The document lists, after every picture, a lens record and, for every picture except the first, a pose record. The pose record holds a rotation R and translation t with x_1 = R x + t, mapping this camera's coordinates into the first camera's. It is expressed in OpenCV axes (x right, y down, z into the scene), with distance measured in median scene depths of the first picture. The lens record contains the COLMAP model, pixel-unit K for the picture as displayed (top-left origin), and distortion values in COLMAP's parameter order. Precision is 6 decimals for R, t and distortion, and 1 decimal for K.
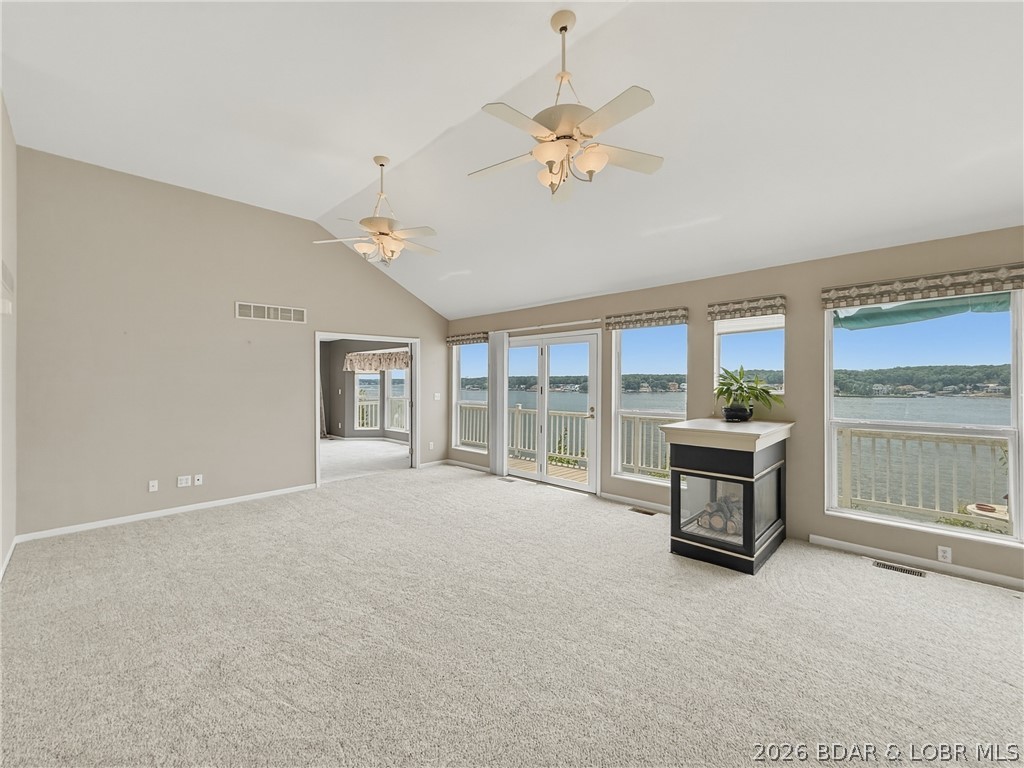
lens RADIAL K [[425.0, 0, 511.7], [0, 425.0, 372.9], [0, 0, 1]] dist [-0.000264, -0.000058]
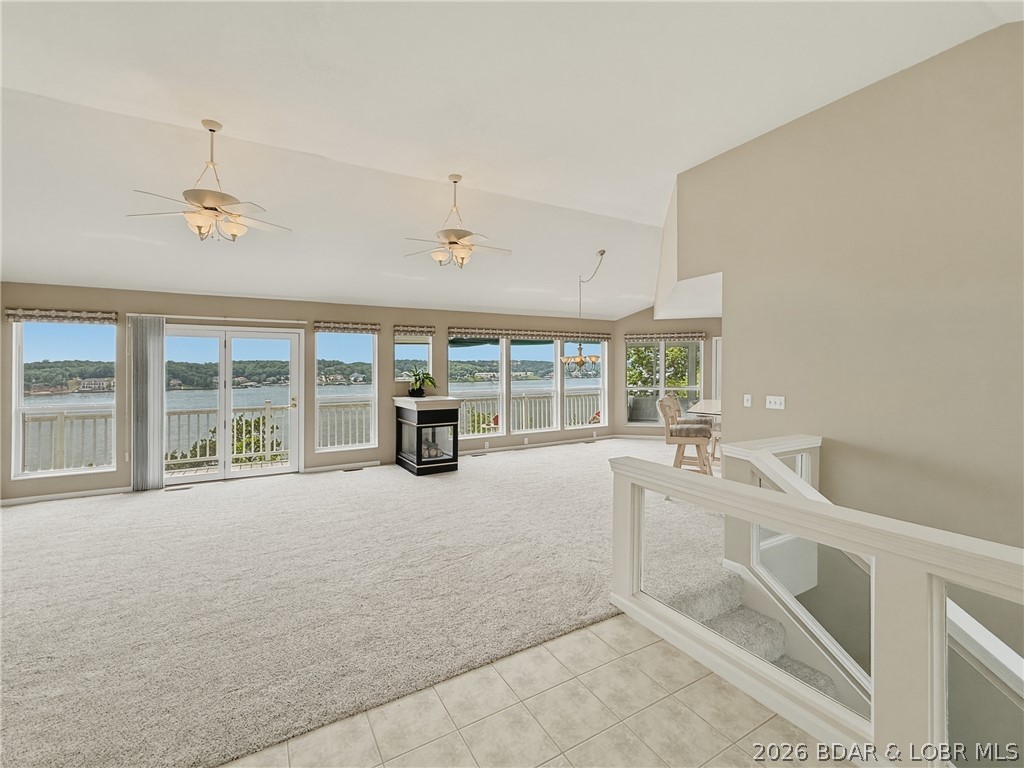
lens RADIAL K [[450.5, 0, 510.2], [0, 450.5, 364.0], [0, 0, 1]] dist [-0.000283, -0.000432]
pose [[0.266766, 0.013960, 0.963660, -0.815436], [-0.011150, 0.999873, -0.011398, -0.000975], [-0.963697, -0.007704, 0.266887, 0.116731]]
